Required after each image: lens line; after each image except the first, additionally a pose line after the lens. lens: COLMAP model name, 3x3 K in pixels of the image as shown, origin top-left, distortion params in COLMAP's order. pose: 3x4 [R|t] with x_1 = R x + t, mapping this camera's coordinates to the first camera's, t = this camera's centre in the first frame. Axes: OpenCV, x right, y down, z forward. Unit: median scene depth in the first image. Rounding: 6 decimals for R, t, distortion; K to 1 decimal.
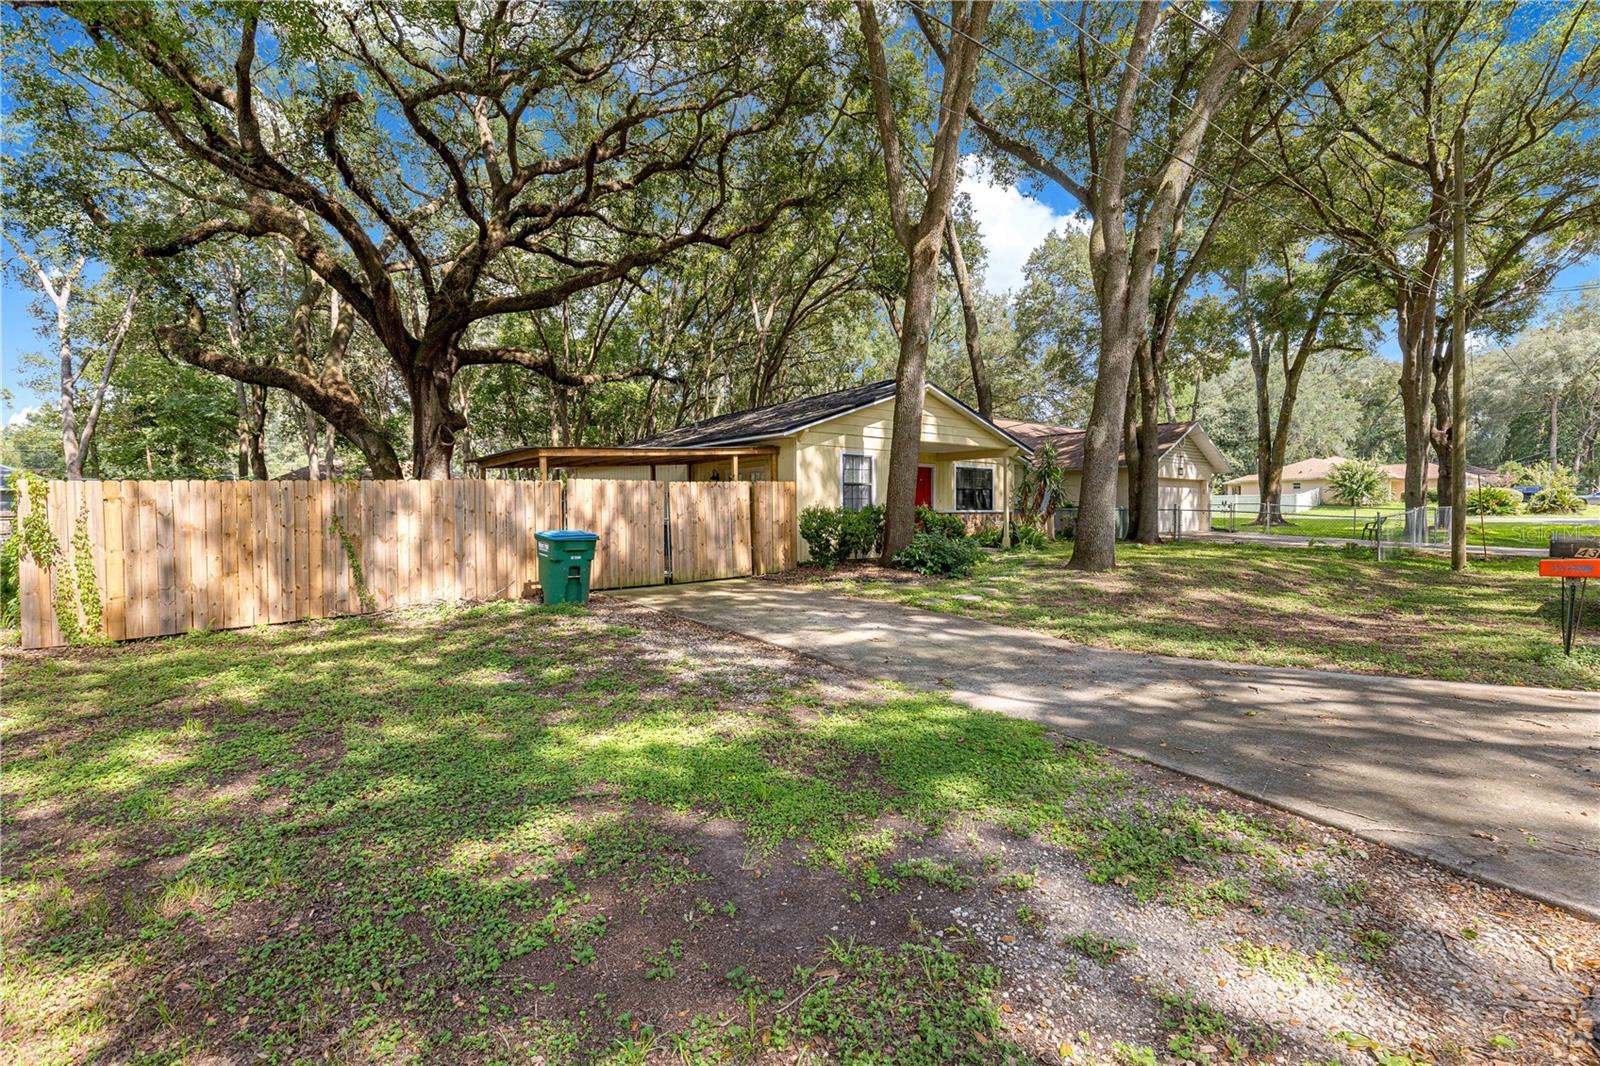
lens RADIAL K [[745.2, 0, 804.9], [0, 745.2, 515.2], [0, 0, 1]] dist [0.004172, -0.000176]
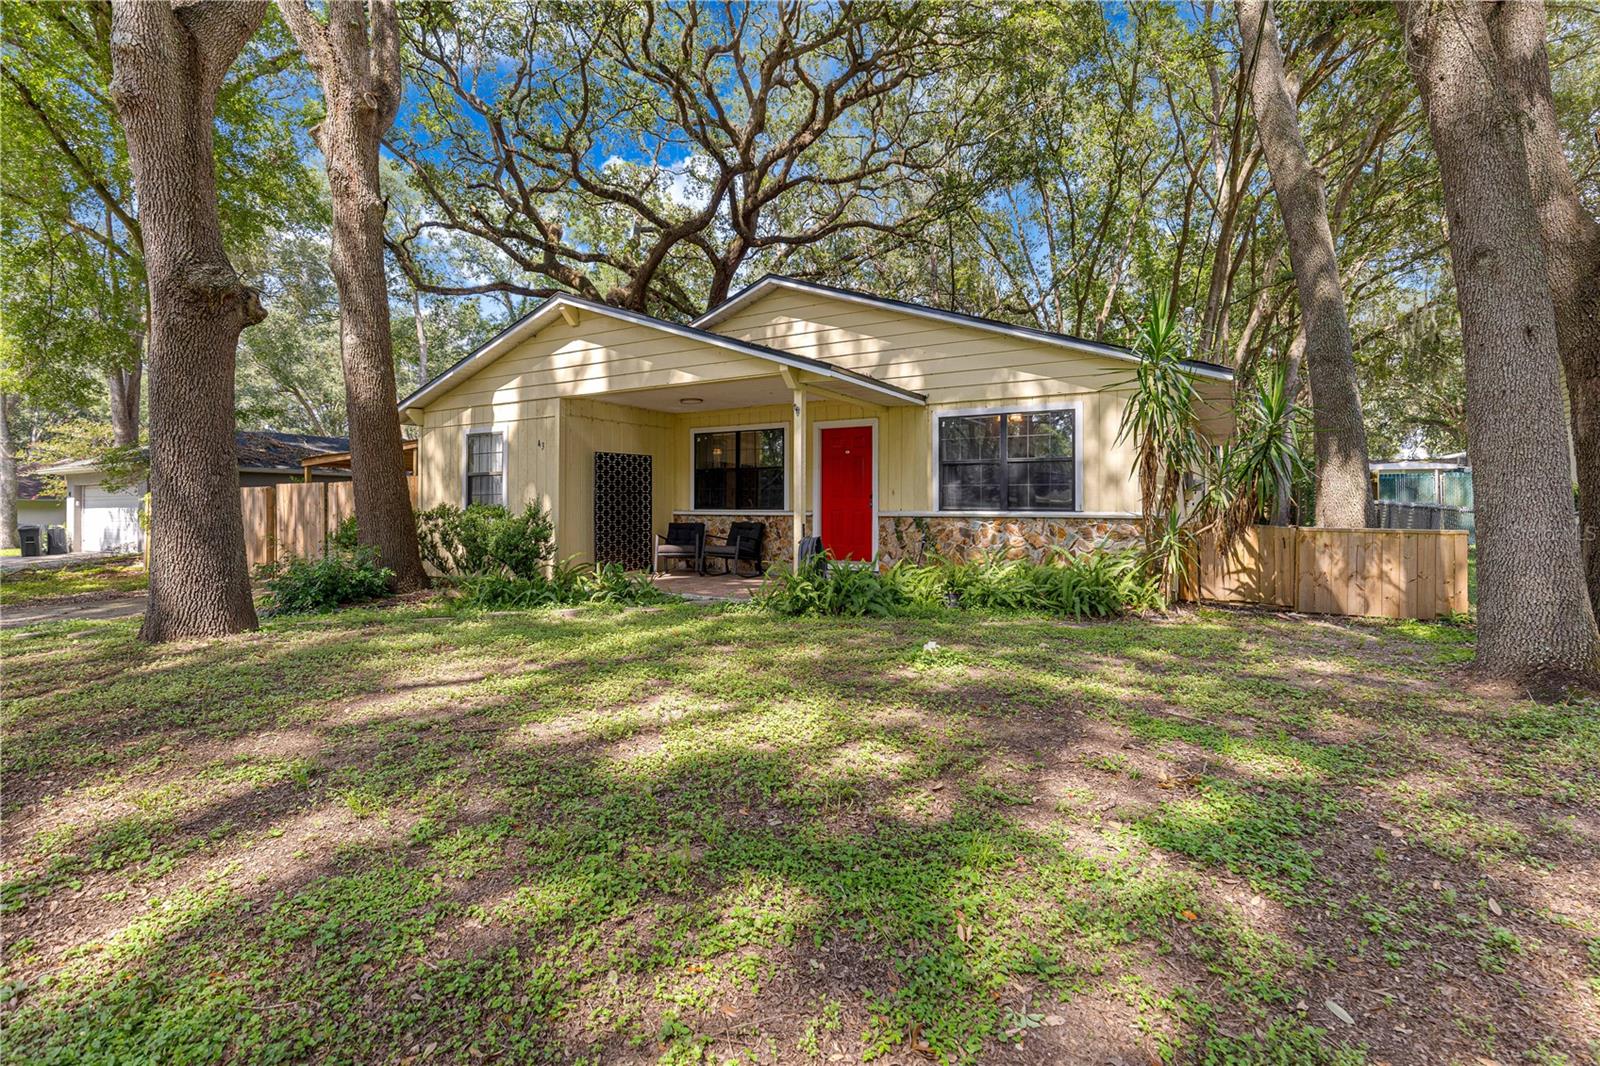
lens RADIAL K [[745.2, 0, 804.9], [0, 745.2, 515.2], [0, 0, 1]] dist [0.004172, -0.000176]
pose [[0.346412, 0.006734, -0.938058, 0.835477], [-0.002940, 0.999977, 0.006093, -0.009445], [0.938078, 0.000647, 0.346424, 1.044579]]
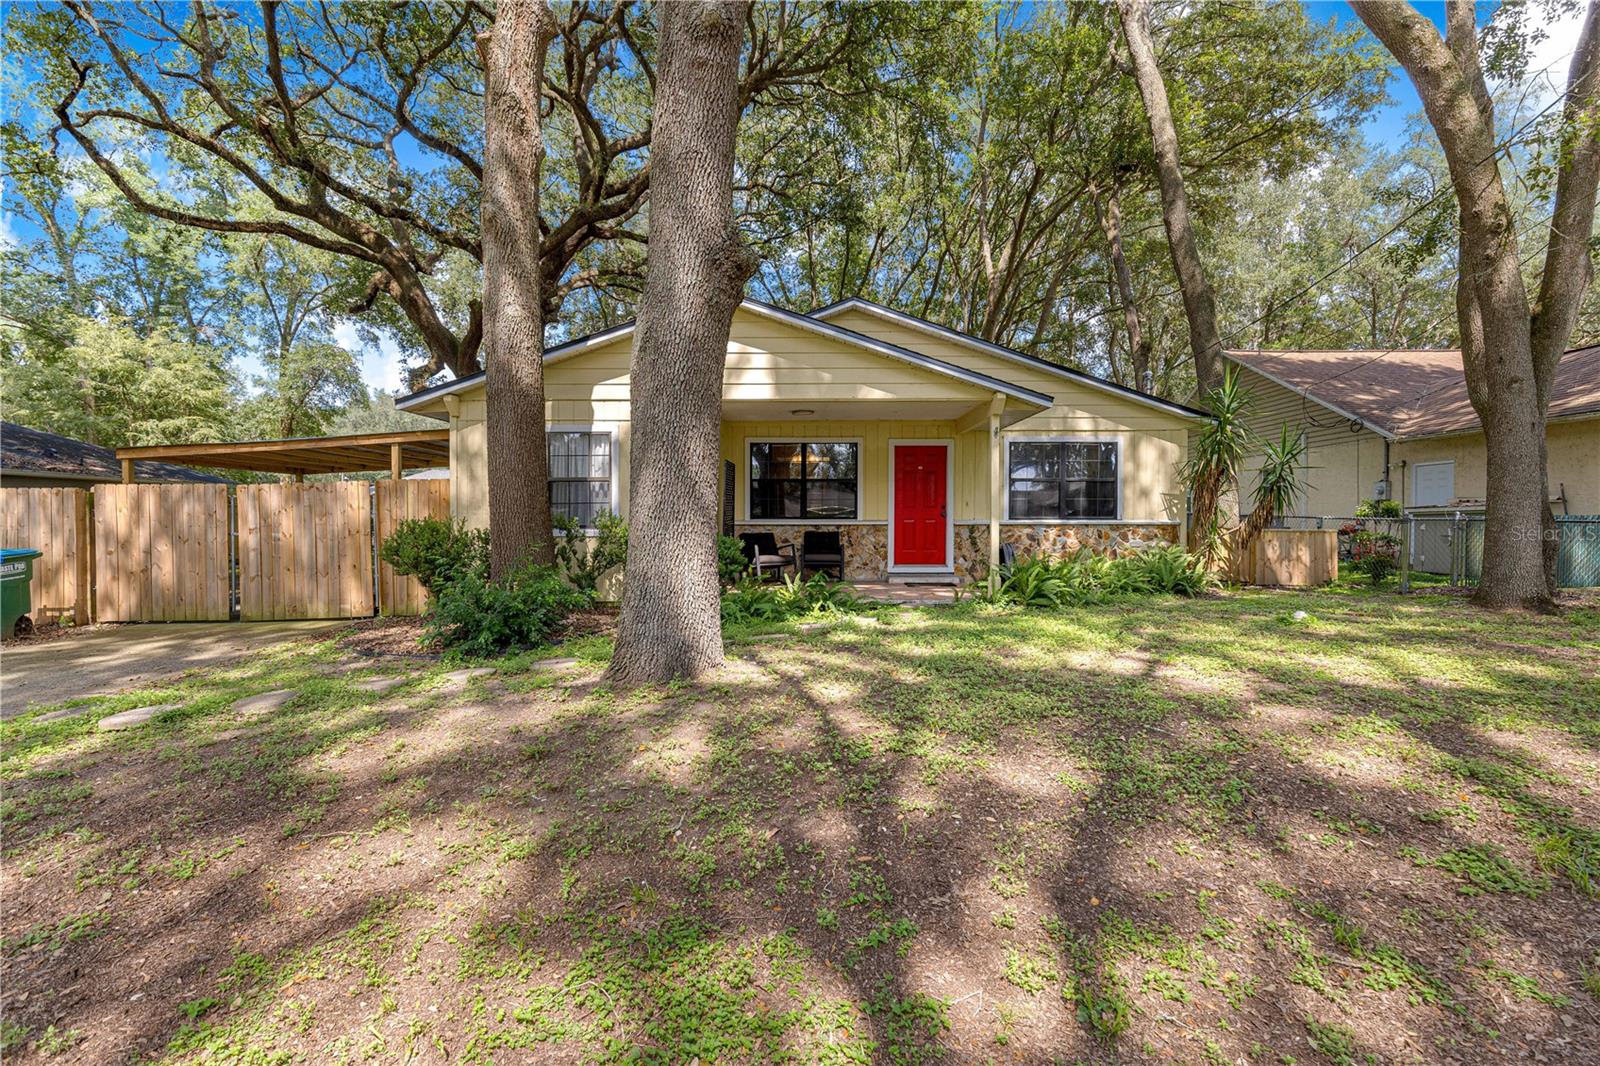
lens RADIAL K [[754.1, 0, 782.7], [0, 754.1, 542.2], [0, 0, 1]] dist [0.001780, -0.000011]
pose [[0.780724, 0.015144, -0.624692, 0.587447], [0.002615, 0.999618, 0.027501, -0.008378], [0.624870, -0.023104, 0.780387, 0.626696]]
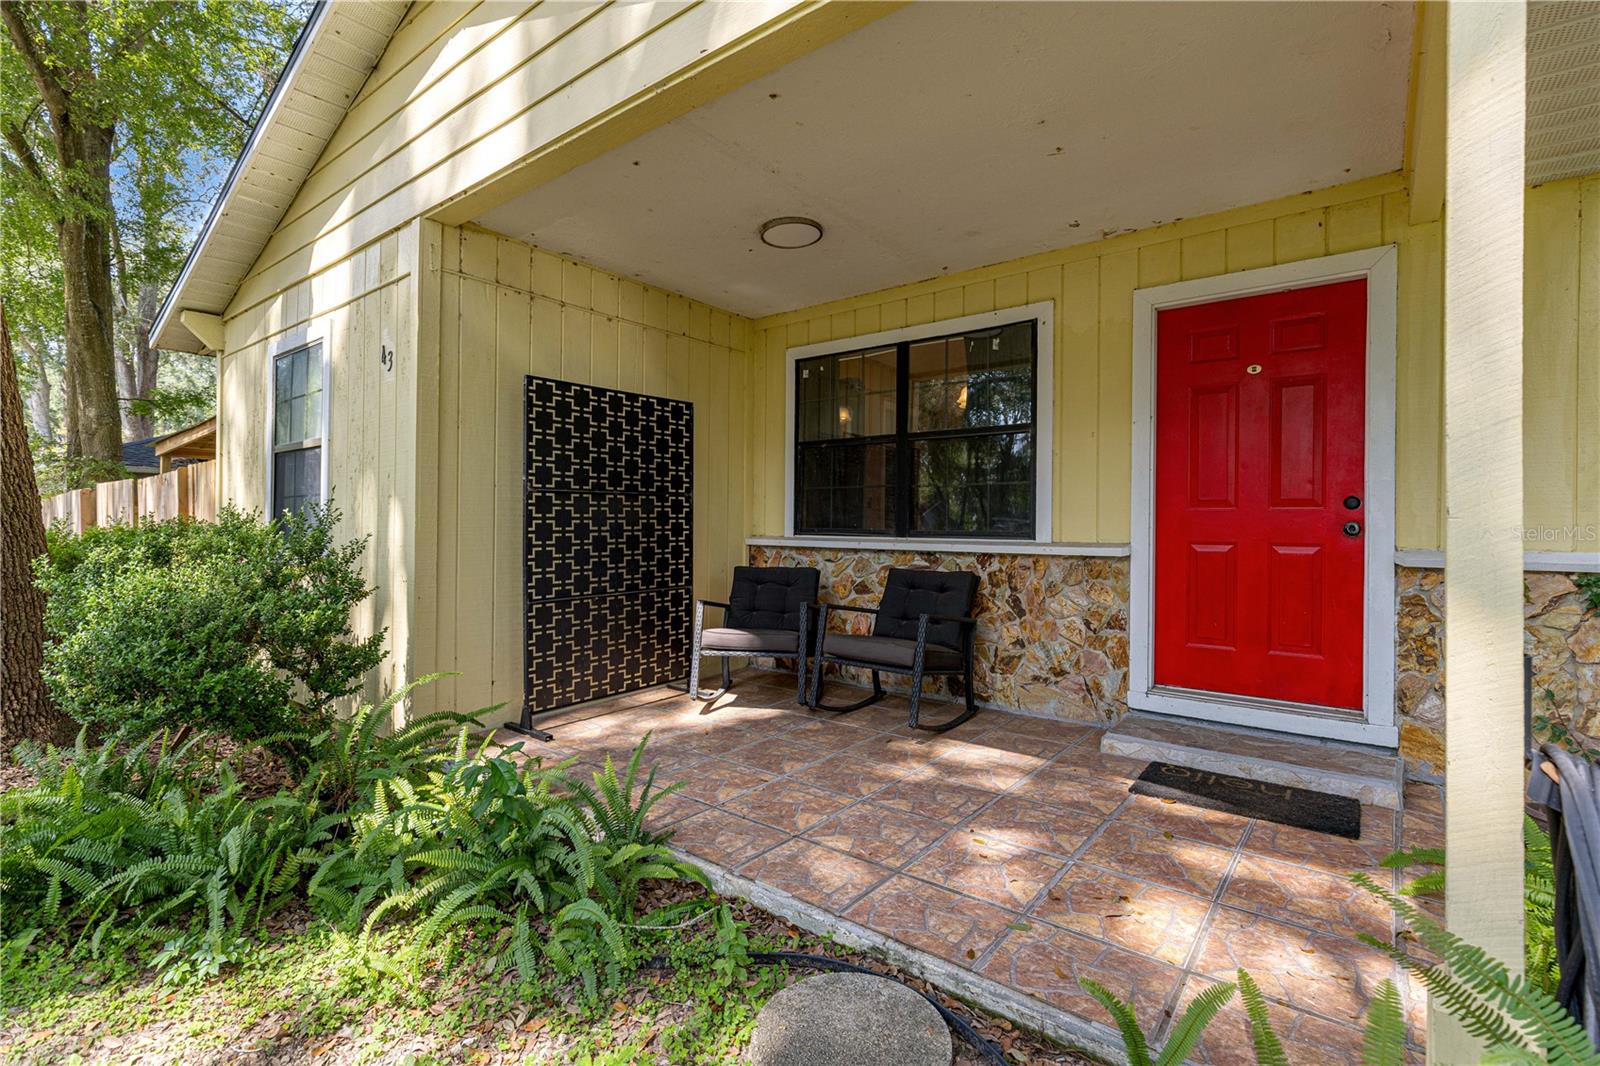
lens RADIAL K [[720.5, 0, 817.8], [0, 720.5, 529.6], [0, 0, 1]] dist [0.007199, -0.000400]
pose [[0.246950, 0.001879, -0.969026, 0.395381], [-0.011120, 0.999938, -0.000894, -0.012621], [0.968964, 0.010996, 0.246956, 1.133353]]
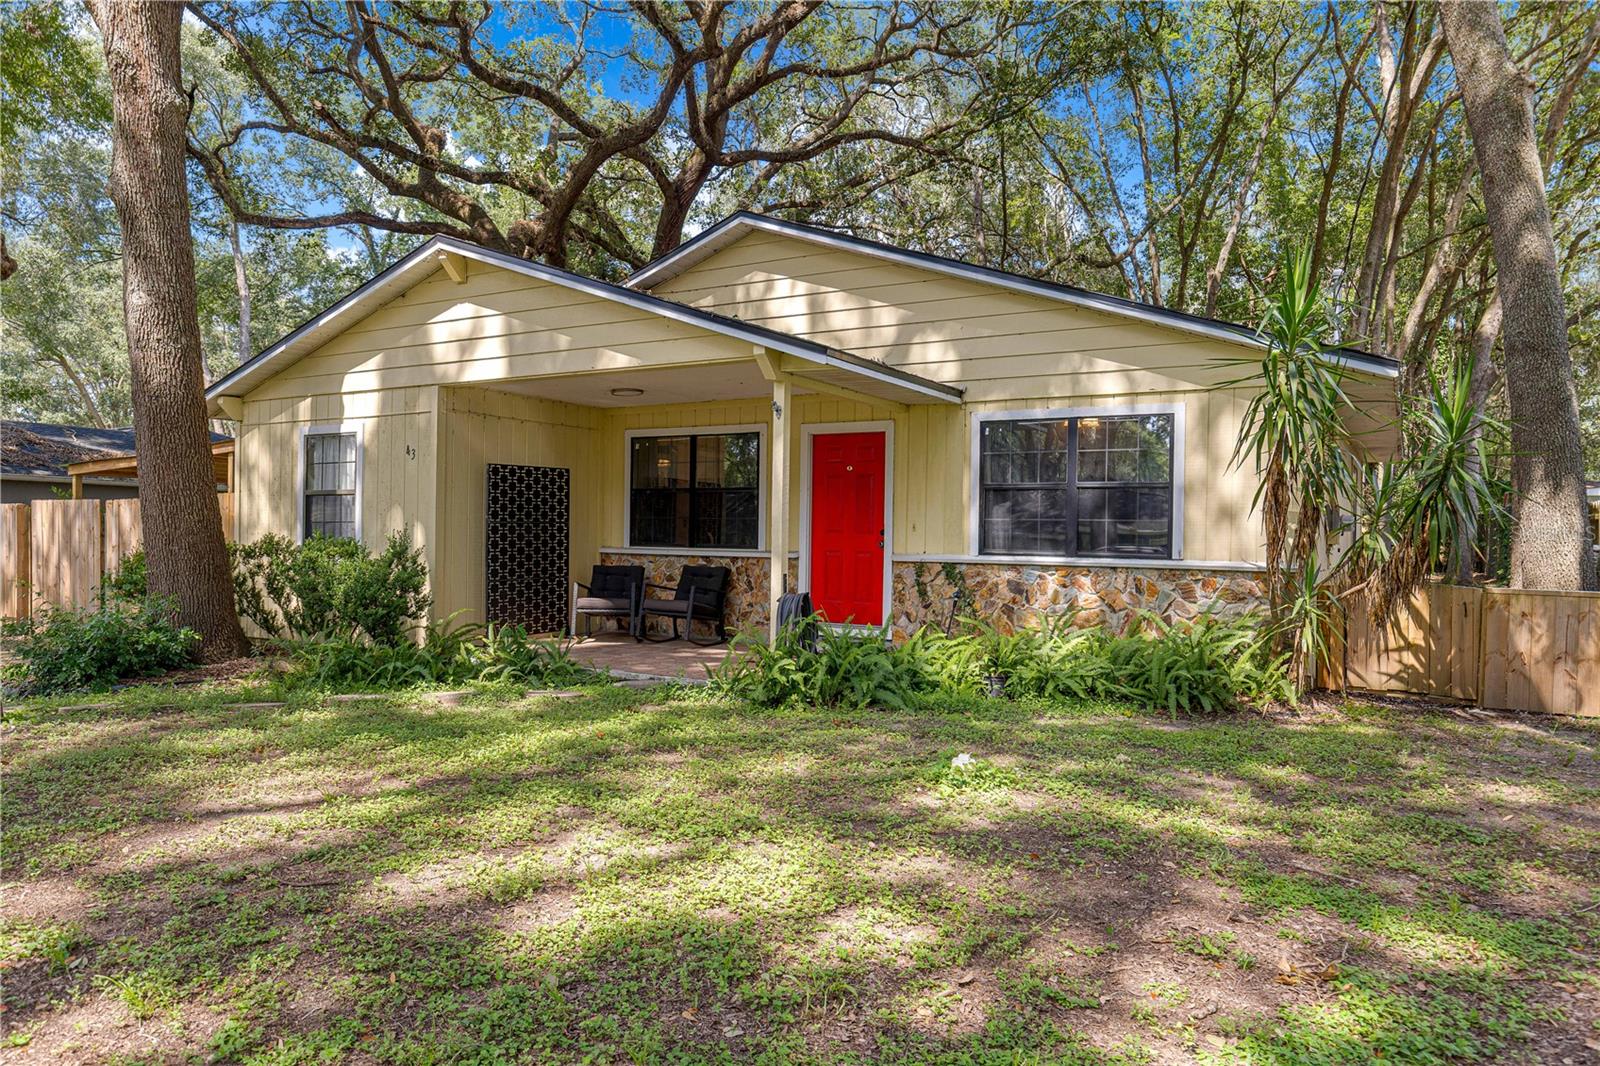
lens RADIAL K [[1062.9, 0, 797.9], [0, 1062.9, 561.2], [0, 0, 1]] dist [-0.004416, 0.004714]
pose [[0.353695, 0.024395, -0.935043, 0.834944], [-0.015567, 0.999675, 0.020193, -0.016960], [0.935231, 0.007414, 0.353960, 1.045996]]
